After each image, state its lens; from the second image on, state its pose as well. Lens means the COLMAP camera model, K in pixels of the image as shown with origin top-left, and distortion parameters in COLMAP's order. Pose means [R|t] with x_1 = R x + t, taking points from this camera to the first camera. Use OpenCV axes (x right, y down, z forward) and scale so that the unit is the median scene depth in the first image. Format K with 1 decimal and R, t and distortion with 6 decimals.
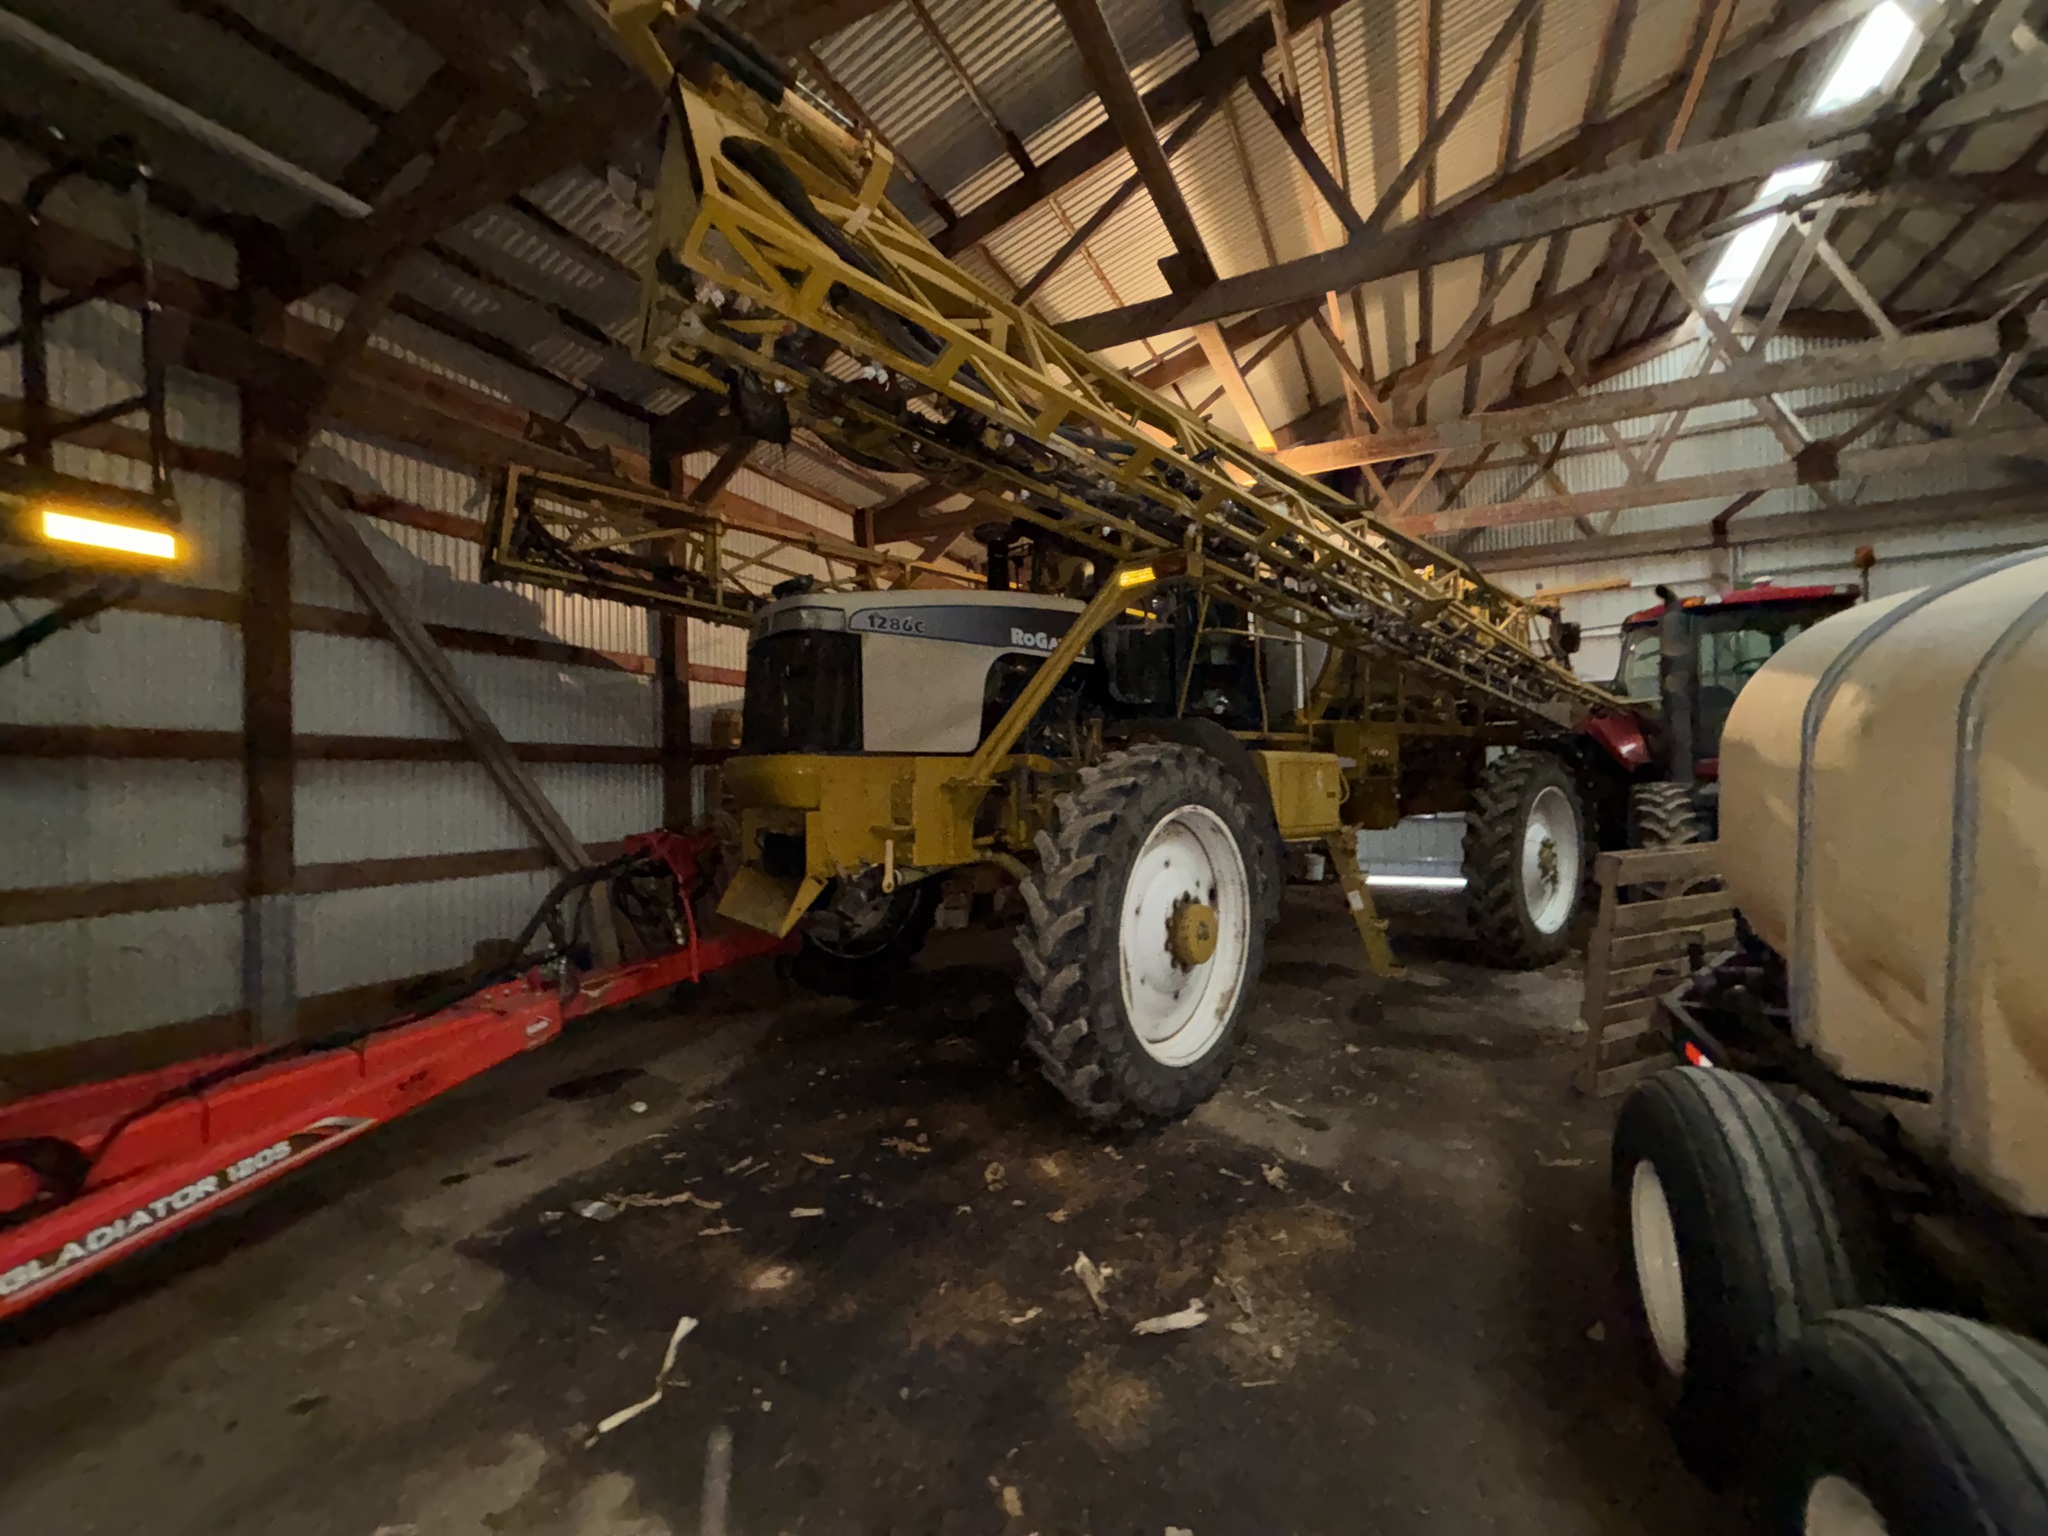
lens RADIAL K [[832.0, 0, 1024.8], [0, 832.0, 778.1], [0, 0, 1]] dist [-0.000490, -0.000418]
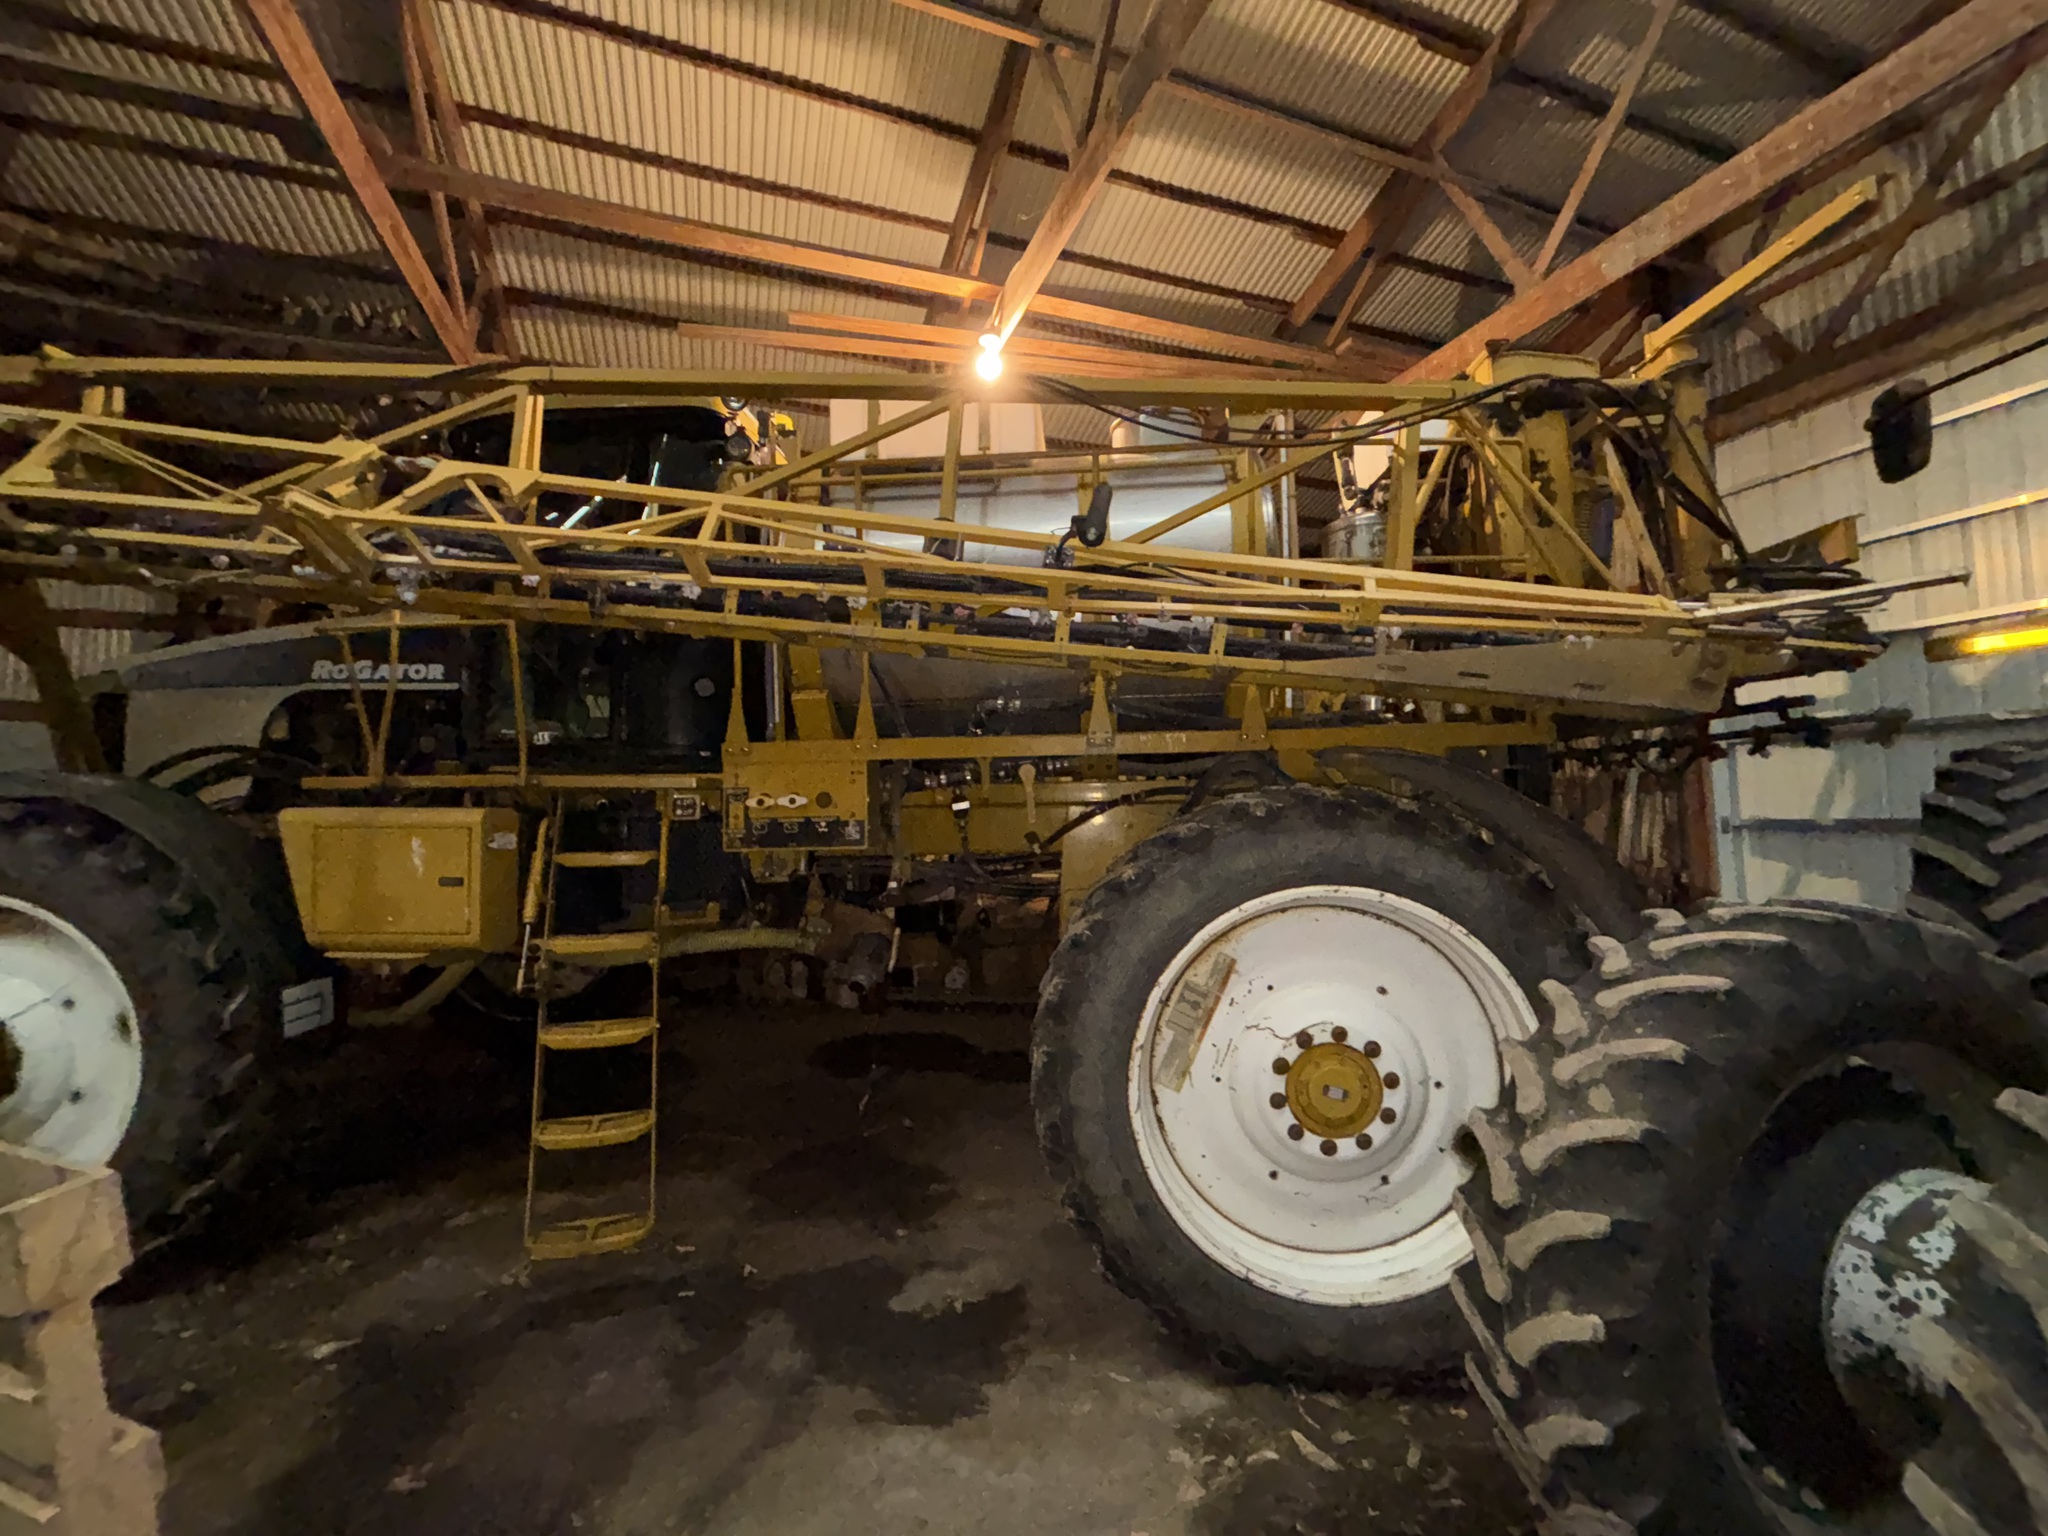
lens RADIAL K [[832.0, 0, 1029.9], [0, 832.0, 765.8], [0, 0, 1]] dist [-0.000490, -0.000418]
pose [[0.719128, -0.030295, -0.694216, 0.942273], [0.000528, 0.999073, -0.043052, -0.031132], [0.694877, 0.030594, 0.718478, 0.770027]]
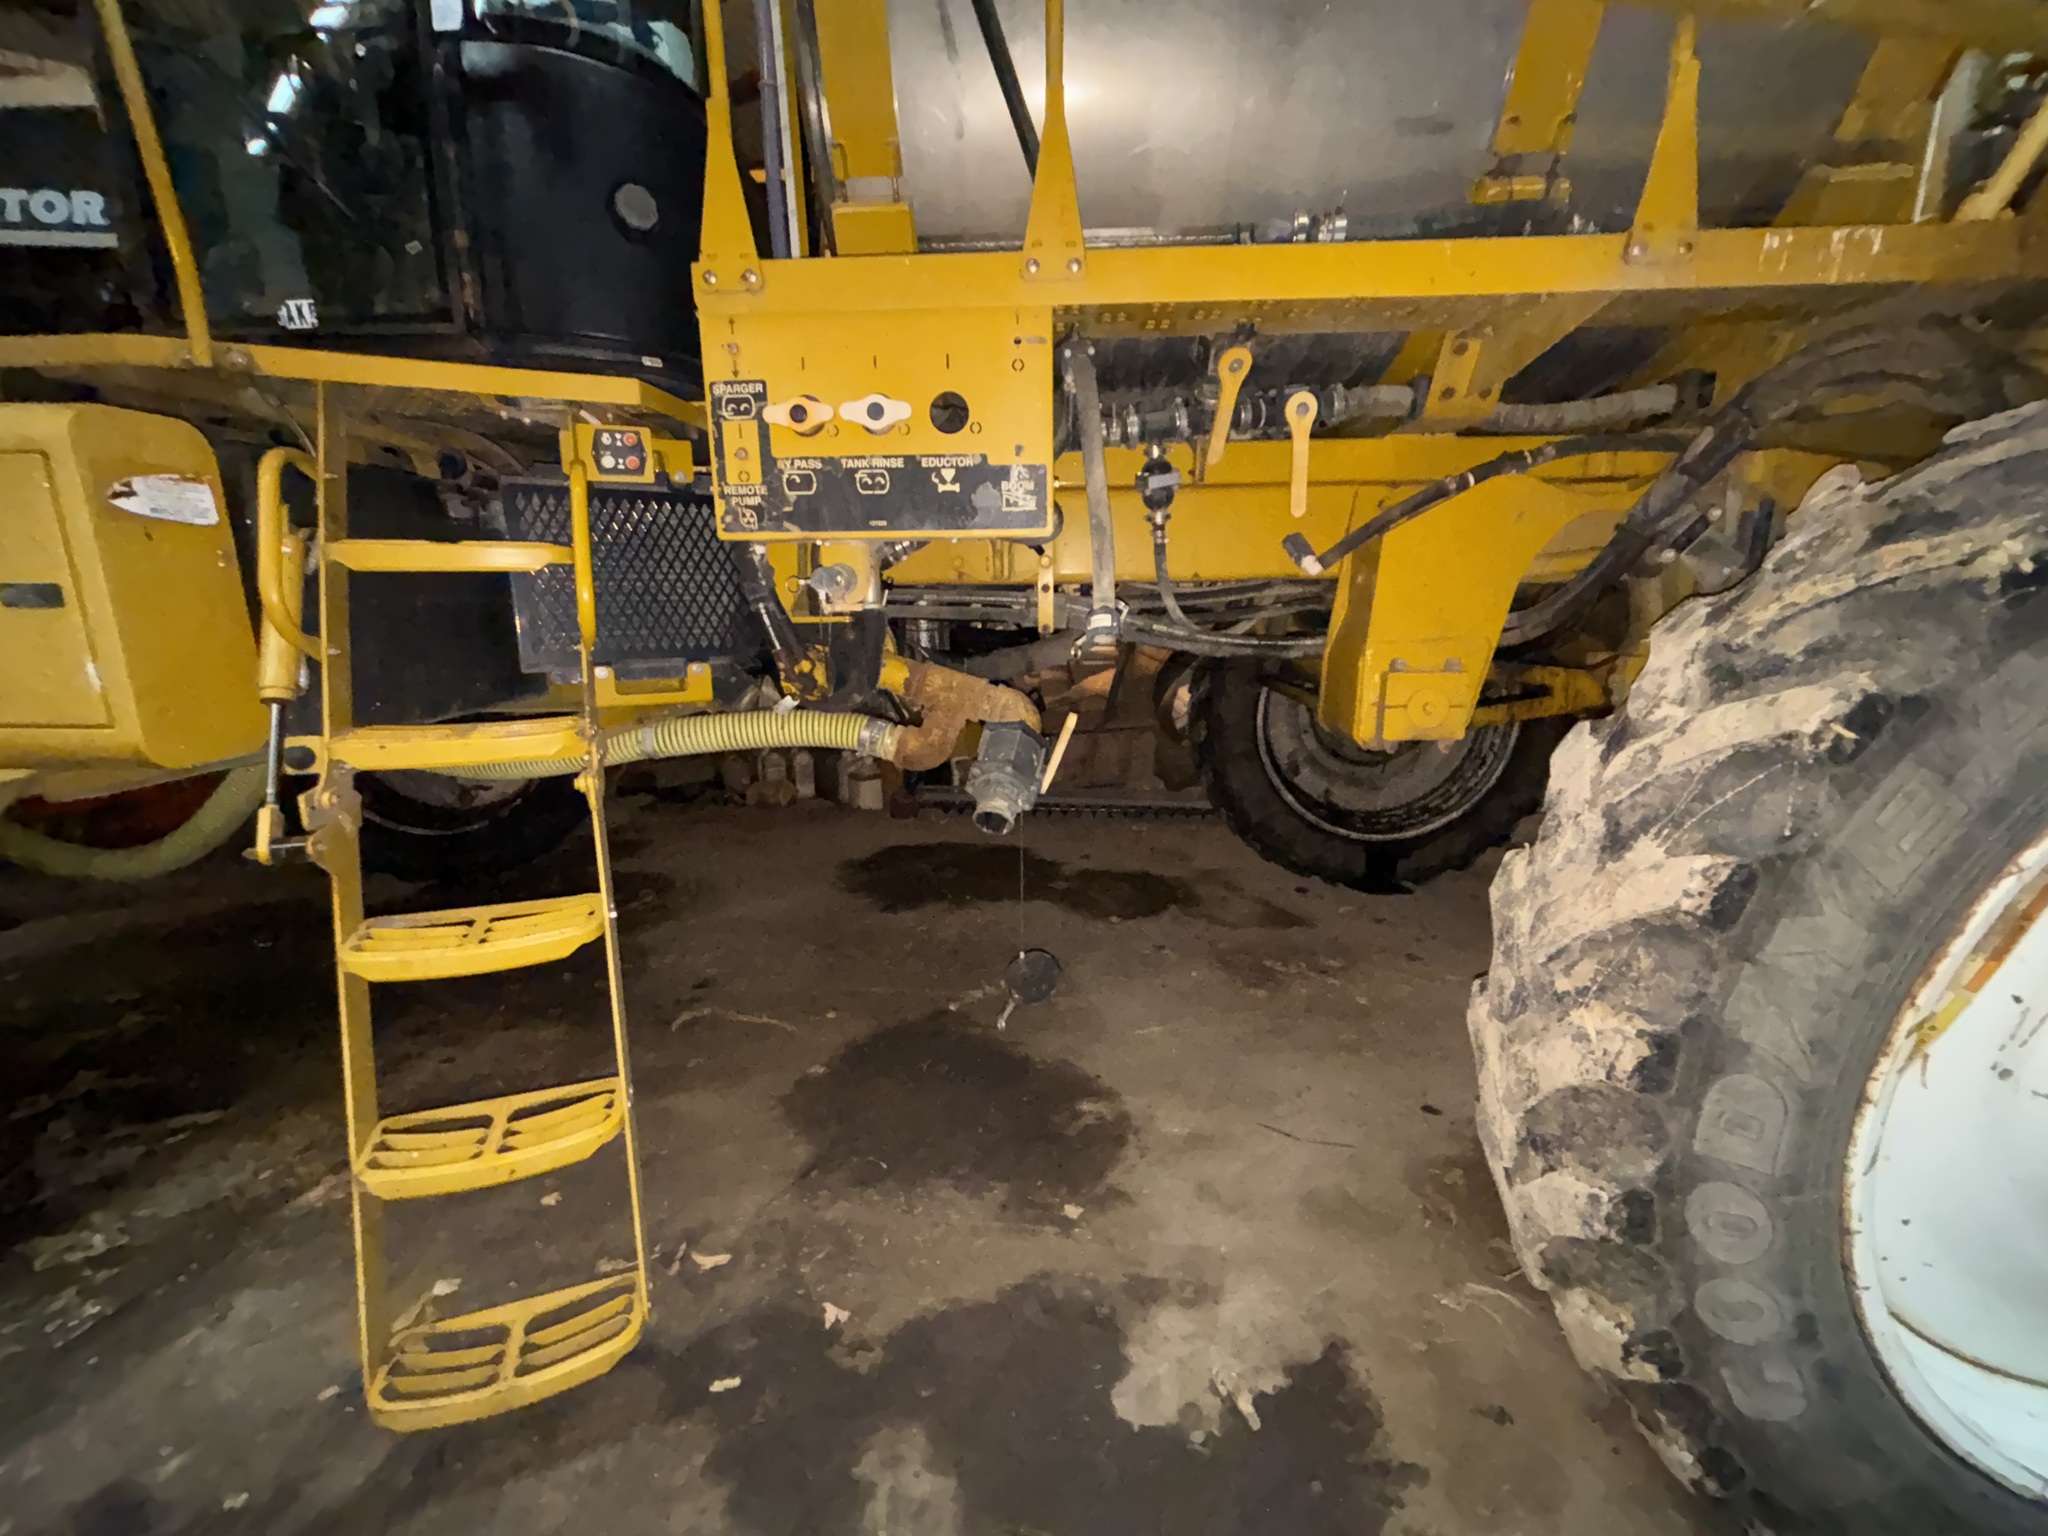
lens RADIAL K [[832.0, 0, 1033.2], [0, 832.0, 767.4], [0, 0, 1]] dist [-0.000490, -0.000418]
pose [[0.746741, 0.148127, -0.648411, 0.647294], [-0.005822, 0.976304, 0.216327, 0.013441], [0.665090, -0.157765, 0.729908, 0.900593]]
